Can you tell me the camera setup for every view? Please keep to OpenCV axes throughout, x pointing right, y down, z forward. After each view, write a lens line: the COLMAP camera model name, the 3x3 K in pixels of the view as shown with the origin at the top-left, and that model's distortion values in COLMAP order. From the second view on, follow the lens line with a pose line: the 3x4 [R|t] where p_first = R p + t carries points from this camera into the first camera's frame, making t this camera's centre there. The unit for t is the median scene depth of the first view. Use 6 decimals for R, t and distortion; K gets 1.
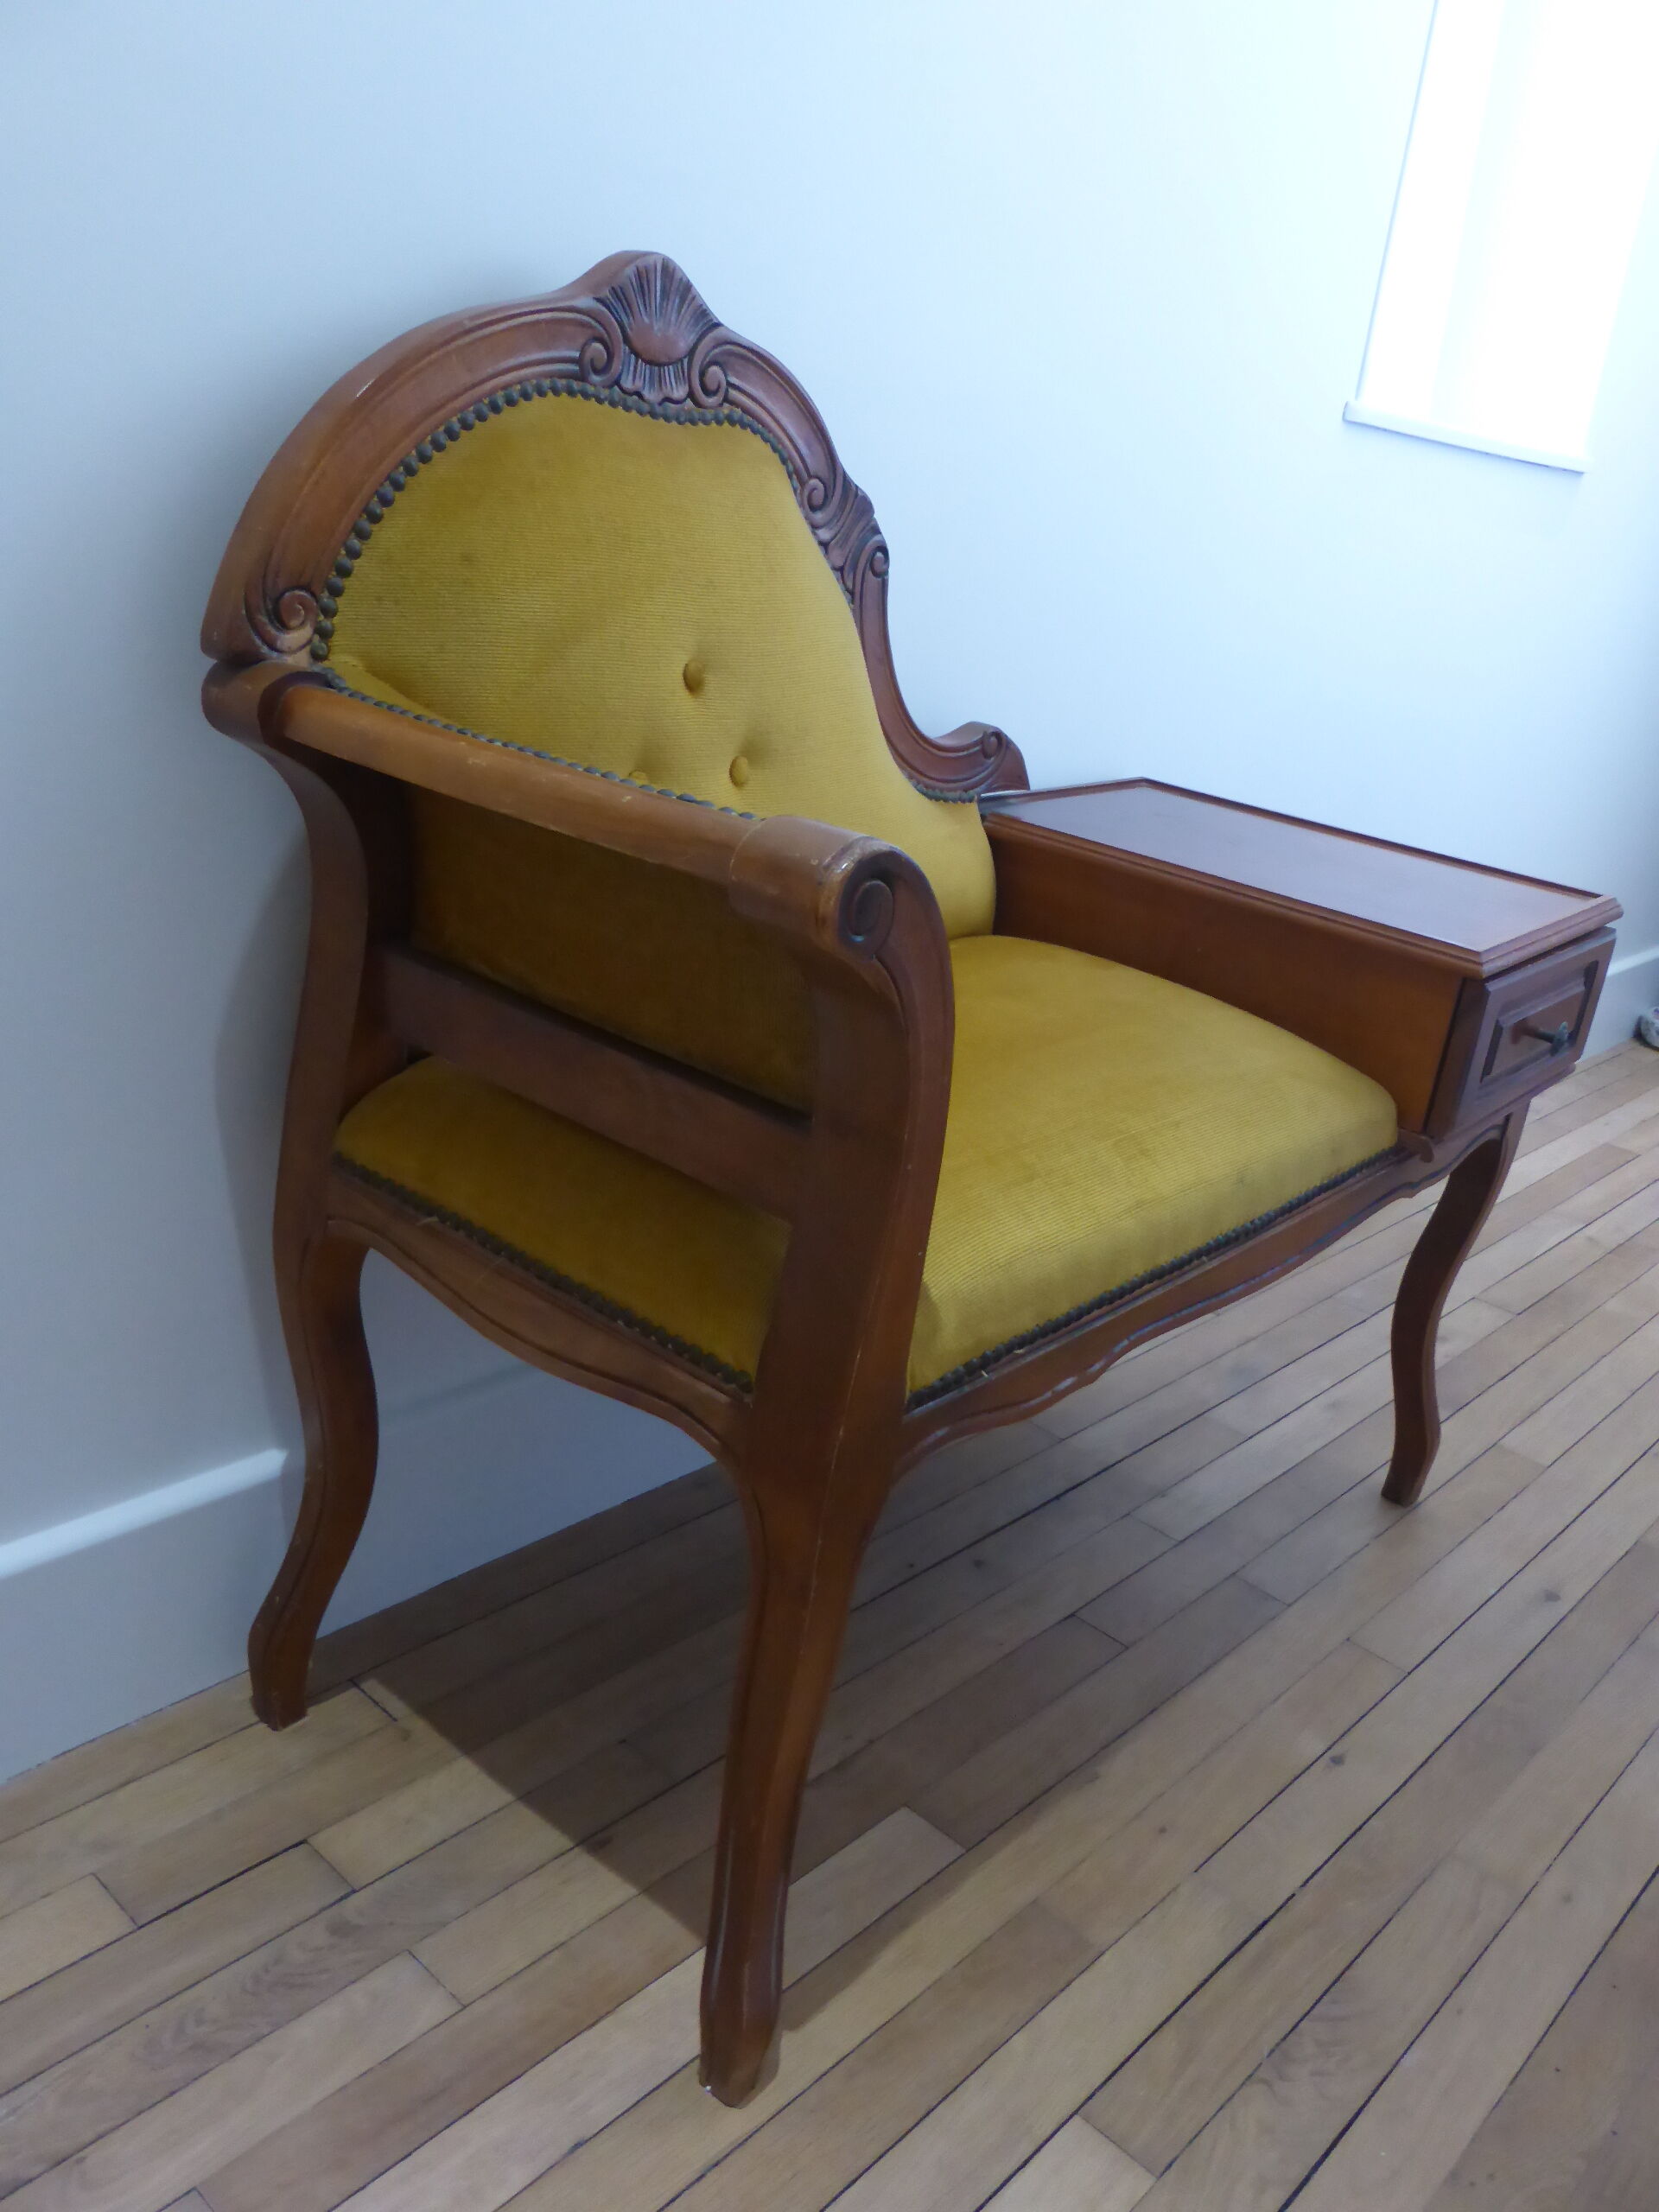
lens RADIAL K [[1822.7, 0, 829.5], [0, 1822.7, 1106.0], [0, 0, 1]] dist [-0.013332, -0.008788]
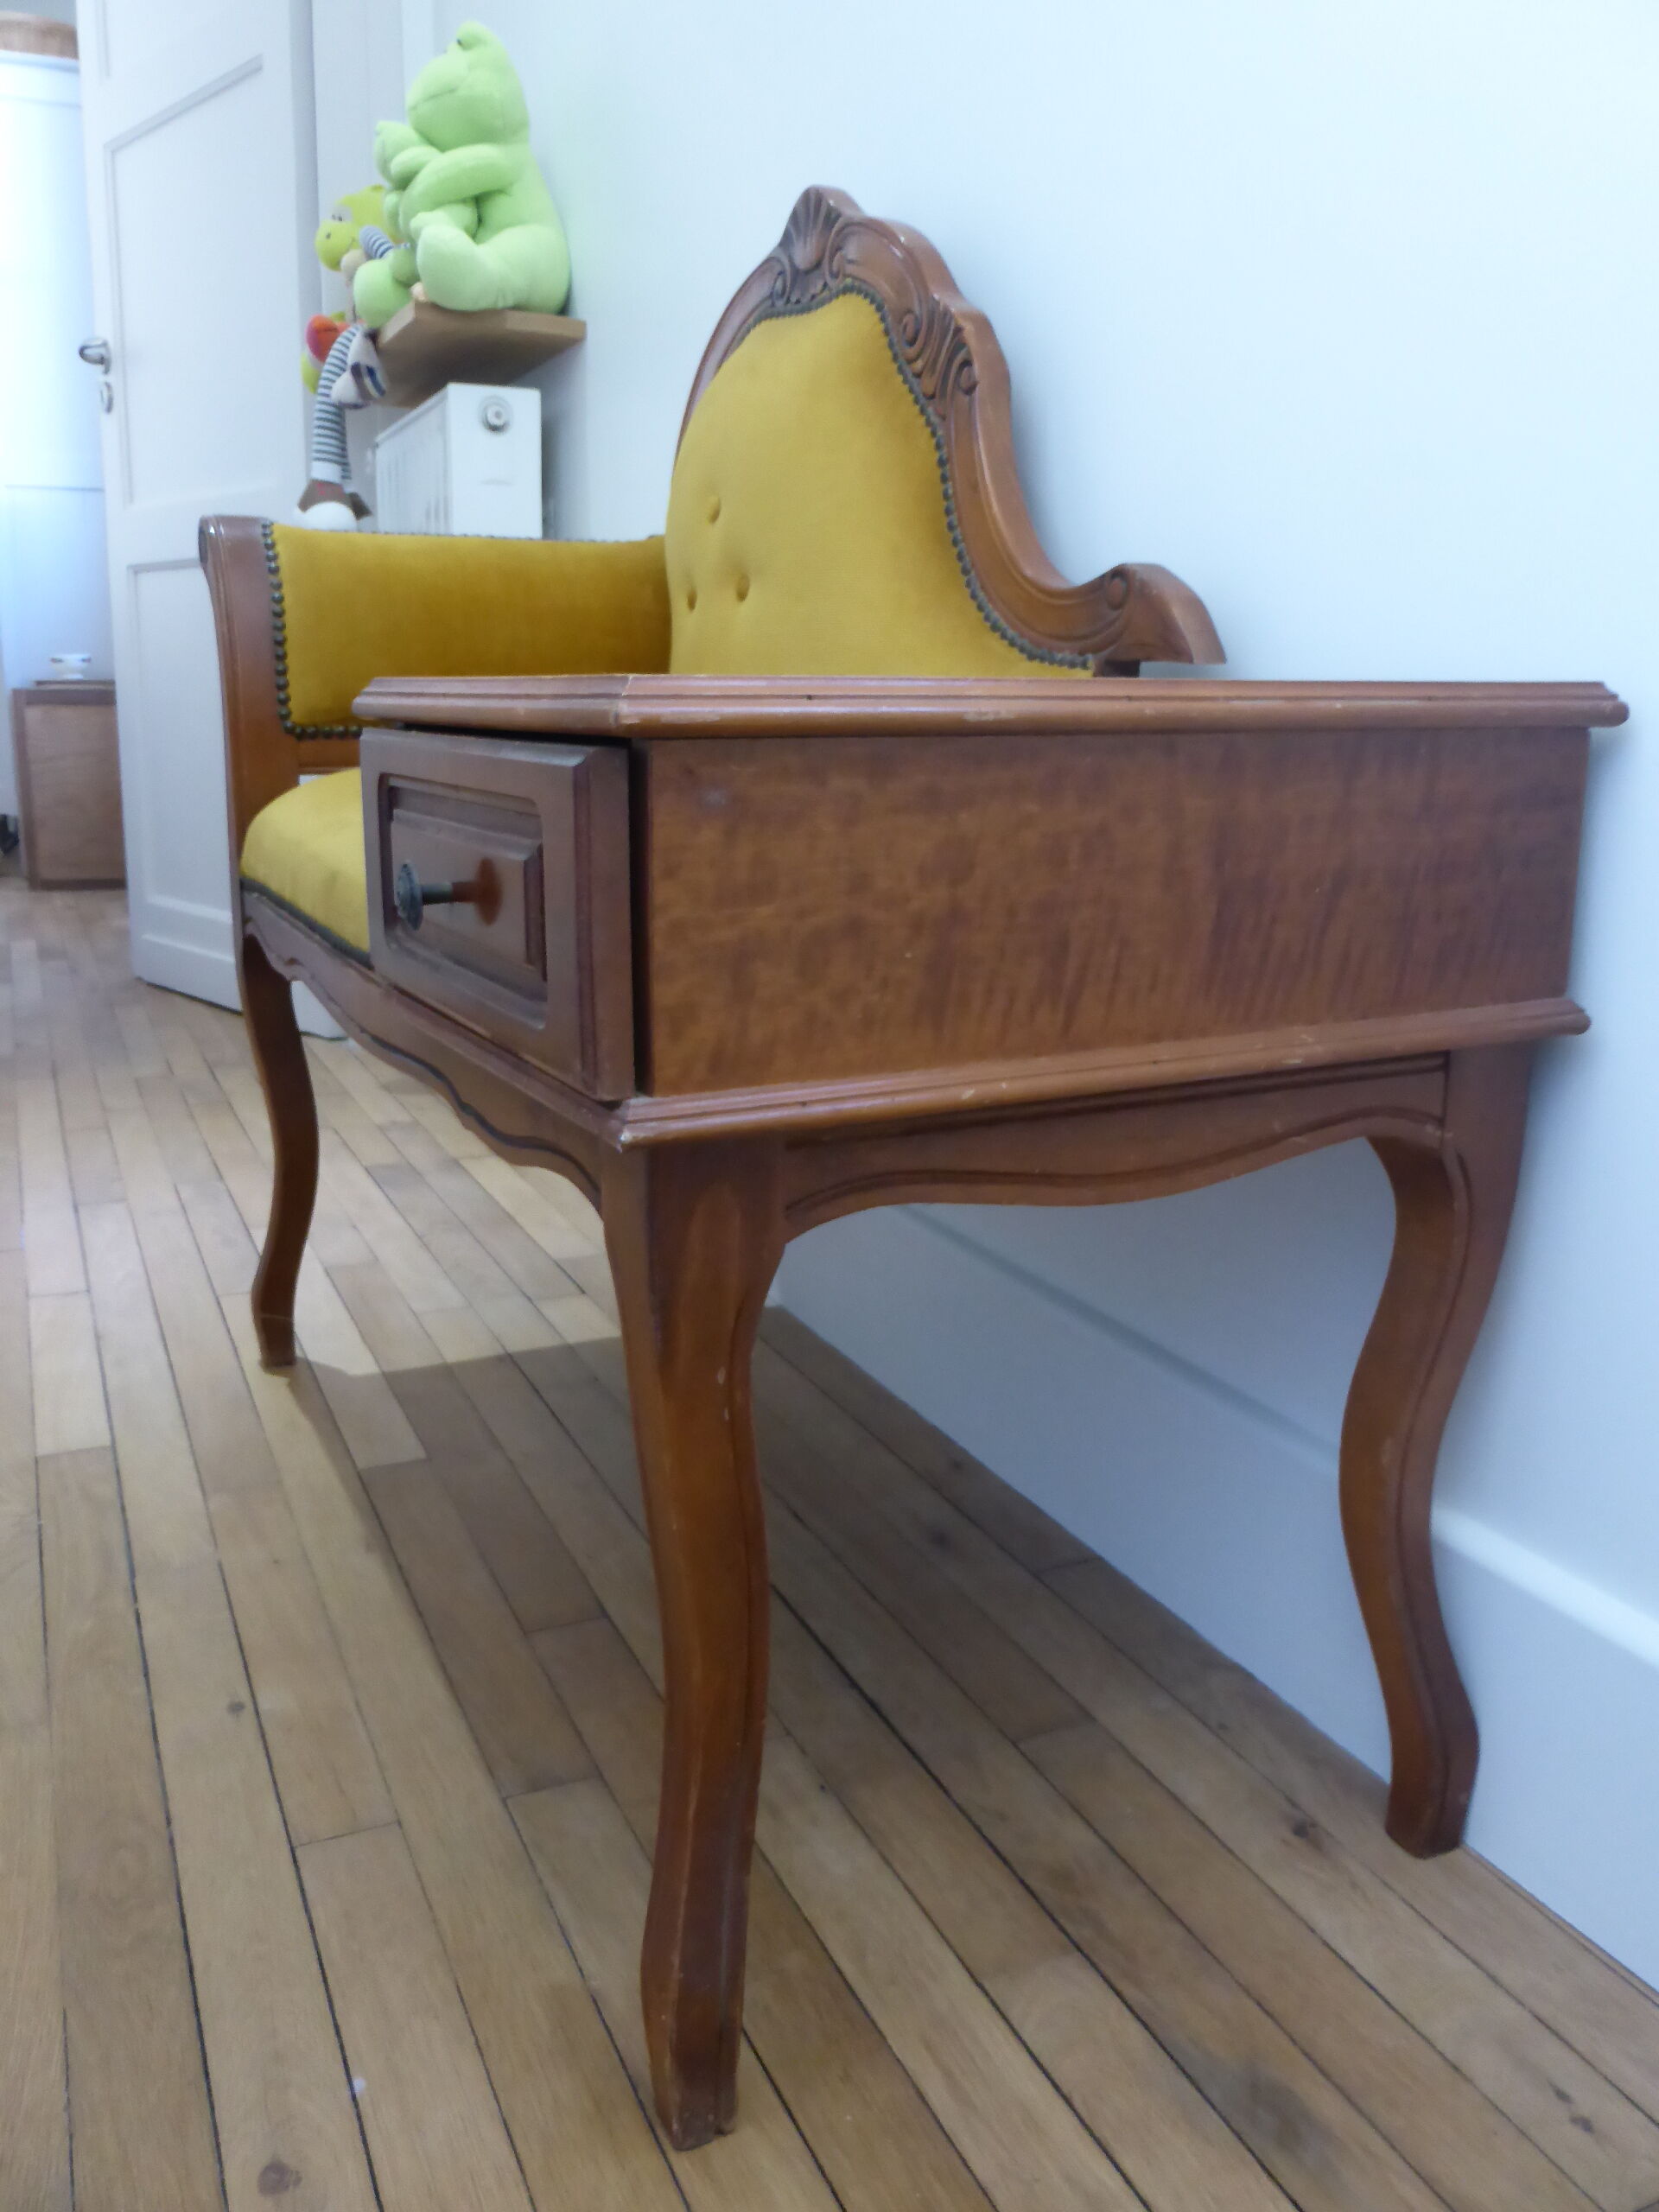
lens RADIAL K [[1822.7, 0, 829.5], [0, 1822.7, 1106.0], [0, 0, 1]] dist [-0.013332, -0.008788]
pose [[-0.400350, 0.073547, -0.913406, 0.976986], [-0.375039, 0.896319, 0.236552, -0.176675], [0.836101, 0.437267, -0.331258, 1.514257]]
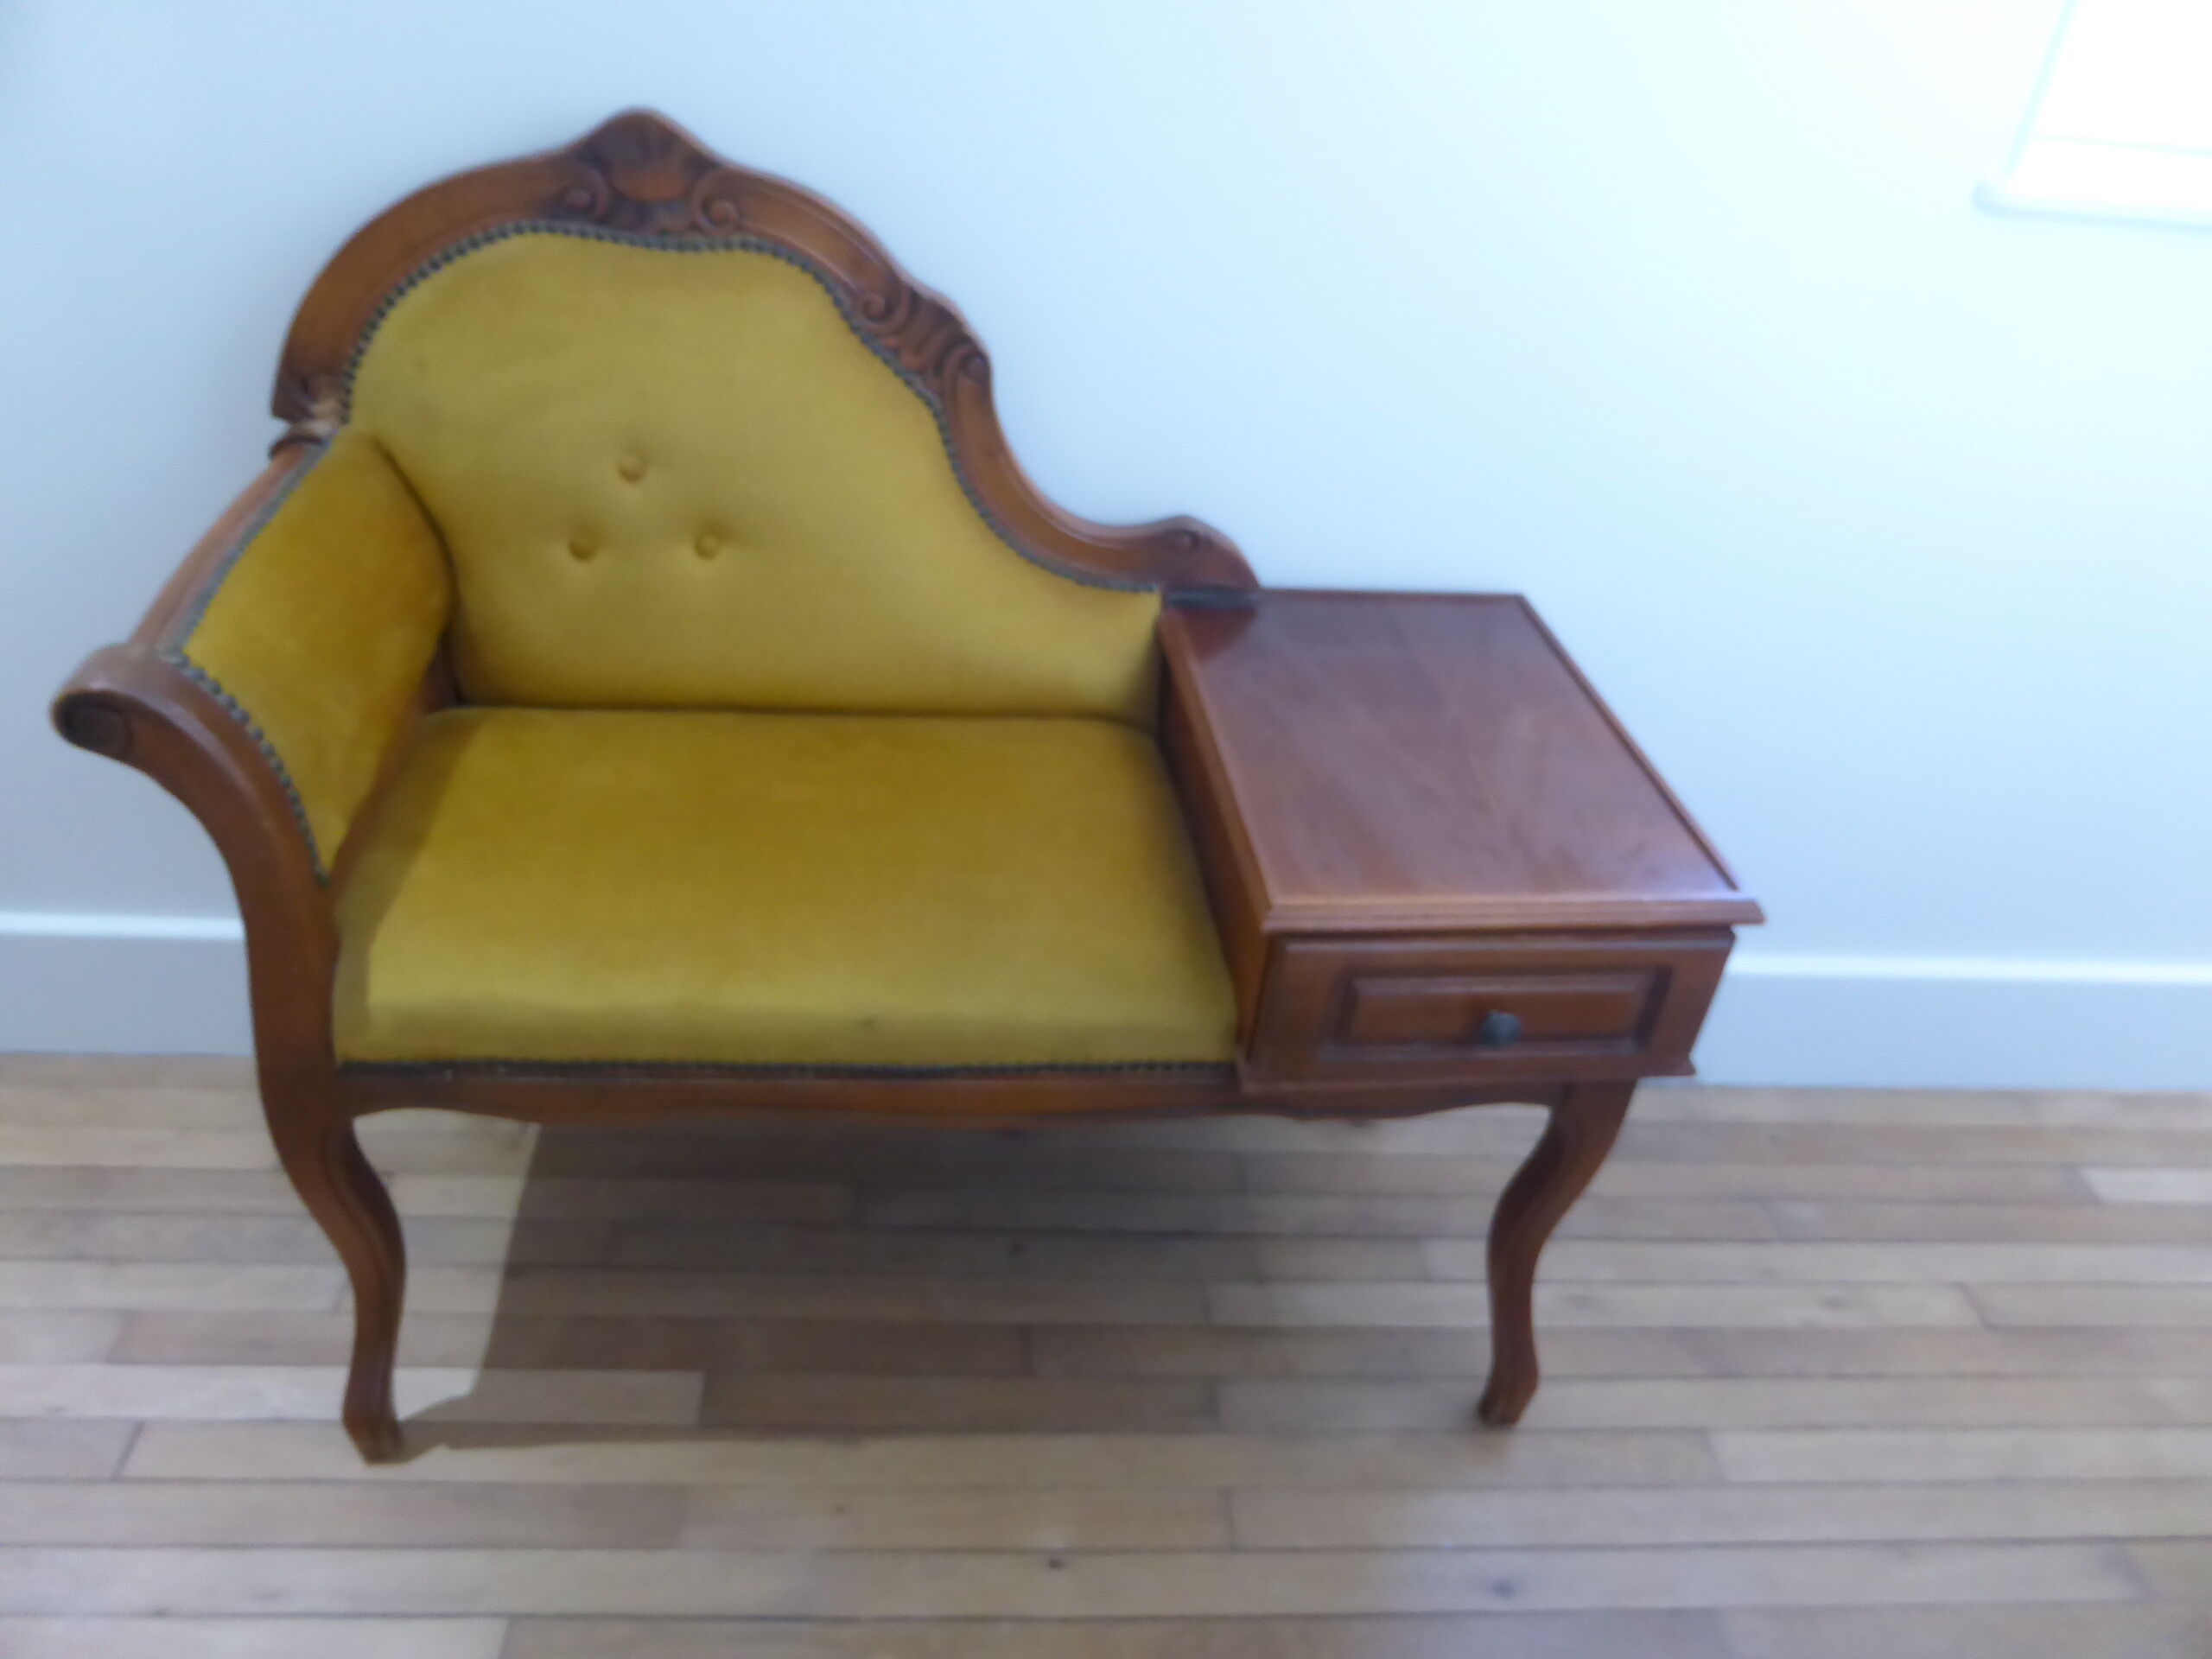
lens RADIAL K [[1641.0, 0, 1106.0], [0, 1641.0, 829.5], [0, 0, 1]] dist [-0.007376, 0.000499]
pose [[0.715569, 0.329178, -0.616120, 0.834456], [-0.234208, 0.944012, 0.232351, -0.307459], [0.658110, -0.021963, 0.752602, 0.339212]]
